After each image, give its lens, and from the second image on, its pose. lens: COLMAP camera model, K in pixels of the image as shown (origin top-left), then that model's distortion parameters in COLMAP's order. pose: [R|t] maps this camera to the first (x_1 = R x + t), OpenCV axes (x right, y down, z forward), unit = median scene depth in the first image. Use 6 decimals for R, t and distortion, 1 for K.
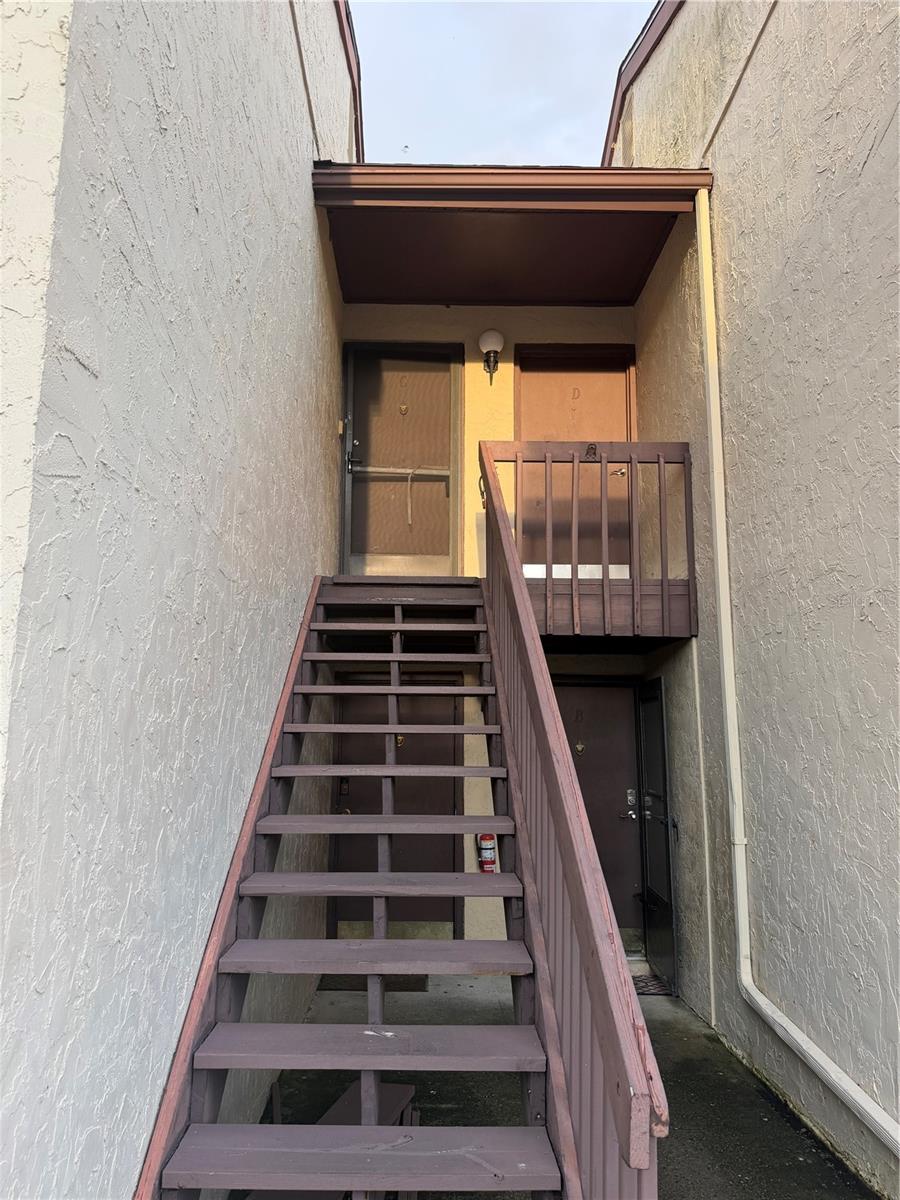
lens RADIAL K [[864.4, 0, 446.1], [0, 864.4, 598.4], [0, 0, 1]] dist [0.178423, -0.282369]
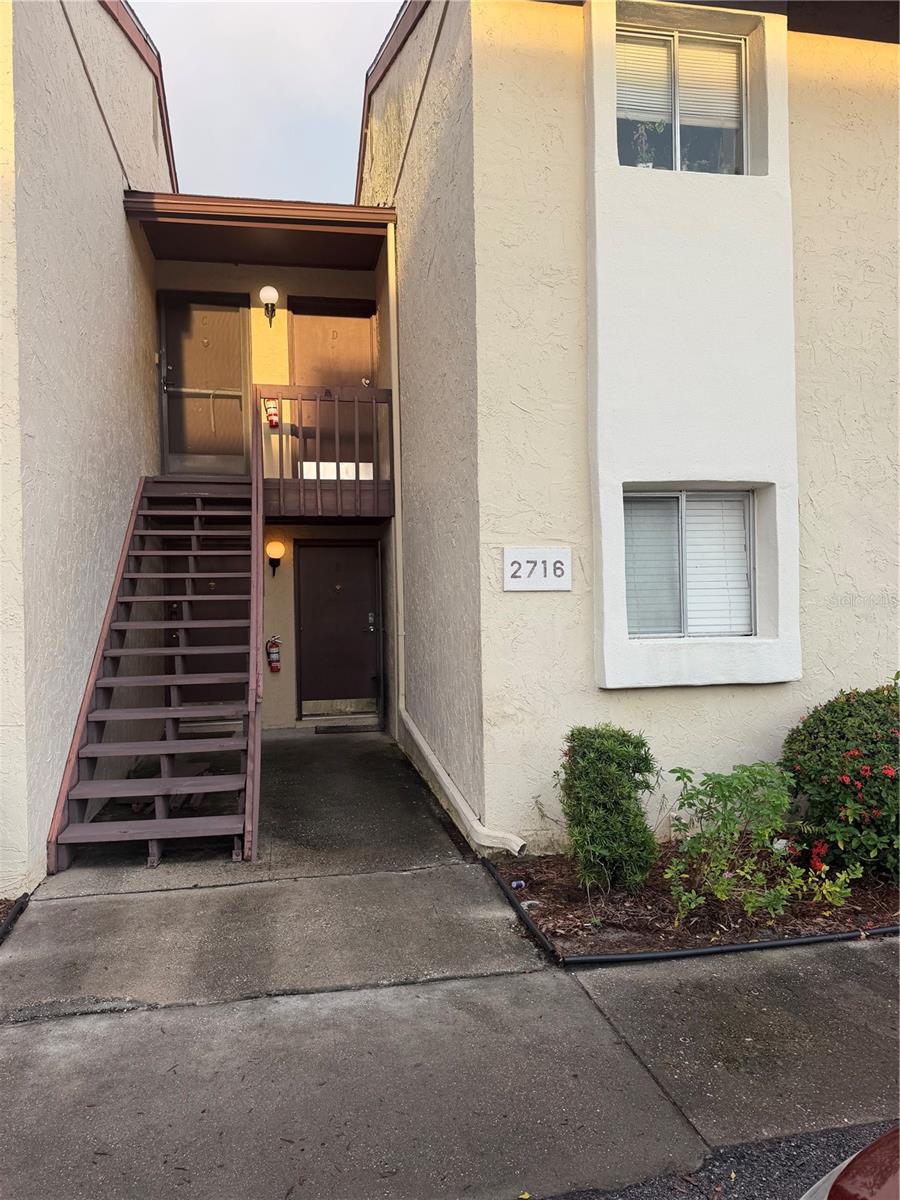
lens RADIAL K [[864.4, 0, 446.1], [0, 864.4, 598.4], [0, 0, 1]] dist [0.178423, -0.282369]
pose [[0.987253, -0.021972, 0.157637, 0.125140], [-0.004879, 0.985782, 0.167959, -0.076656], [-0.159086, -0.166587, 0.973109, -0.598852]]
